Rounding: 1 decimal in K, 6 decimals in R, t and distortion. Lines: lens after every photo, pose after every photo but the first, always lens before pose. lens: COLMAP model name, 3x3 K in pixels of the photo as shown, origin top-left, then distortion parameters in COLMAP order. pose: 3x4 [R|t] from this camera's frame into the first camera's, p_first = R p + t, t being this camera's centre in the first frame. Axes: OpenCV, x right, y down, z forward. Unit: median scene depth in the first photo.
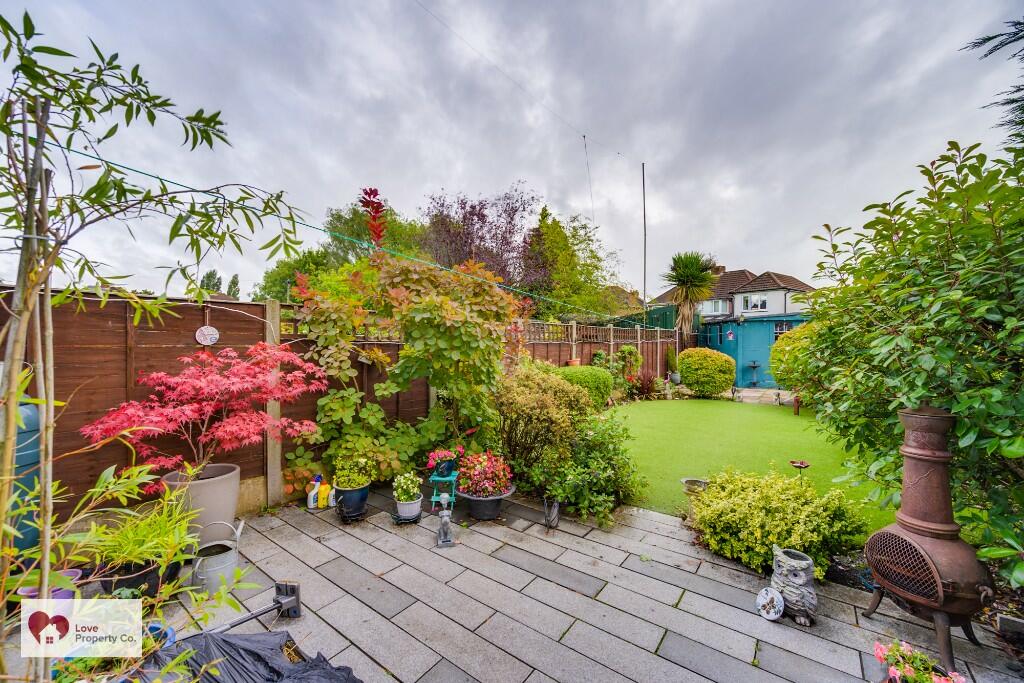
lens RADIAL K [[400.5, 0, 512.0], [0, 400.5, 341.5], [0, 0, 1]] dist [-0.001962, -0.000485]
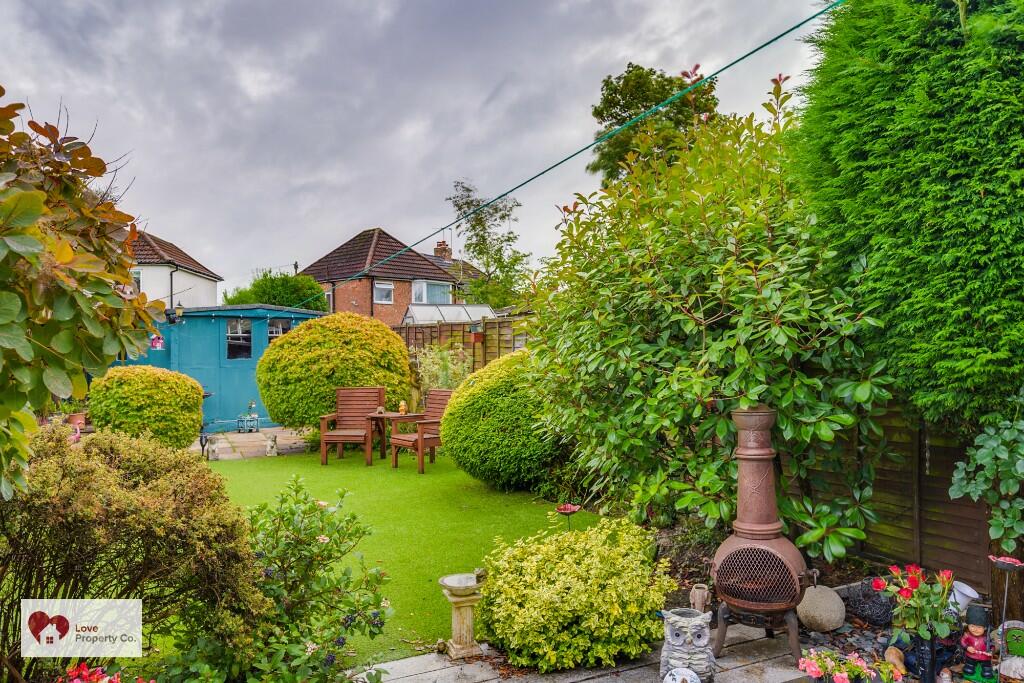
lens RADIAL K [[759.3, 0, 512.0], [0, 759.3, 341.5], [0, 0, 1]] dist [0.000814, -0.000484]
pose [[0.465656, 0.000425, 0.884966, -0.167650], [0.019192, 0.999760, -0.010579, 0.005009], [-0.884758, 0.021910, 0.465536, 0.137740]]
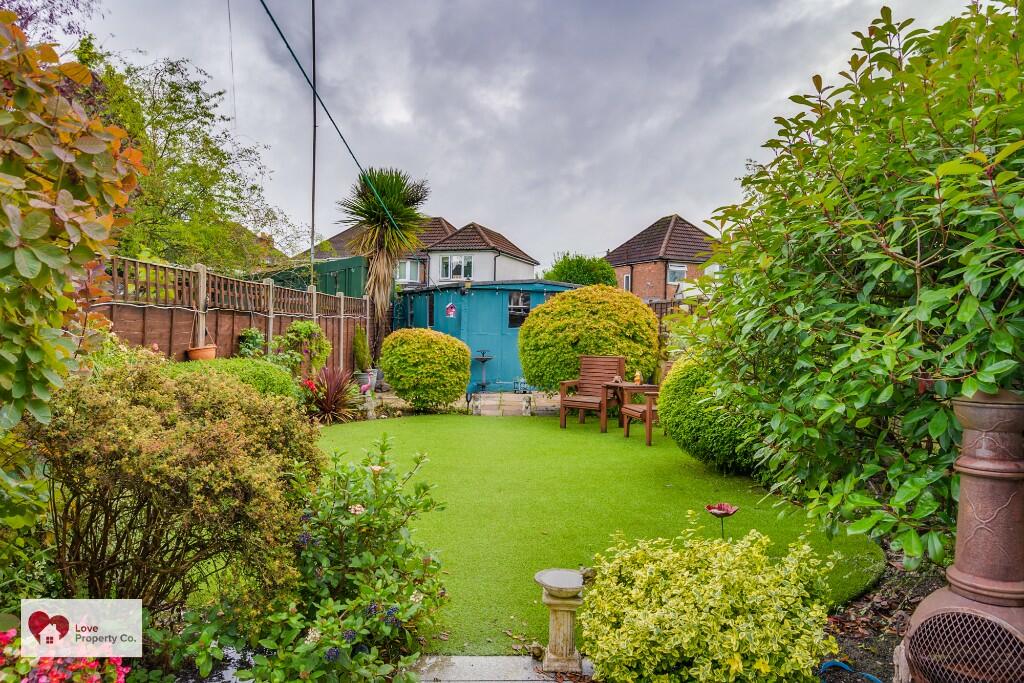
lens RADIAL K [[676.0, 0, 512.0], [0, 676.0, 341.5], [0, 0, 1]] dist [-0.001802, -0.000596]
pose [[0.791264, -0.000054, 0.611475, -0.031993], [-0.013206, 0.999765, 0.017178, 0.017101], [-0.611333, -0.021668, 0.791077, 0.132503]]
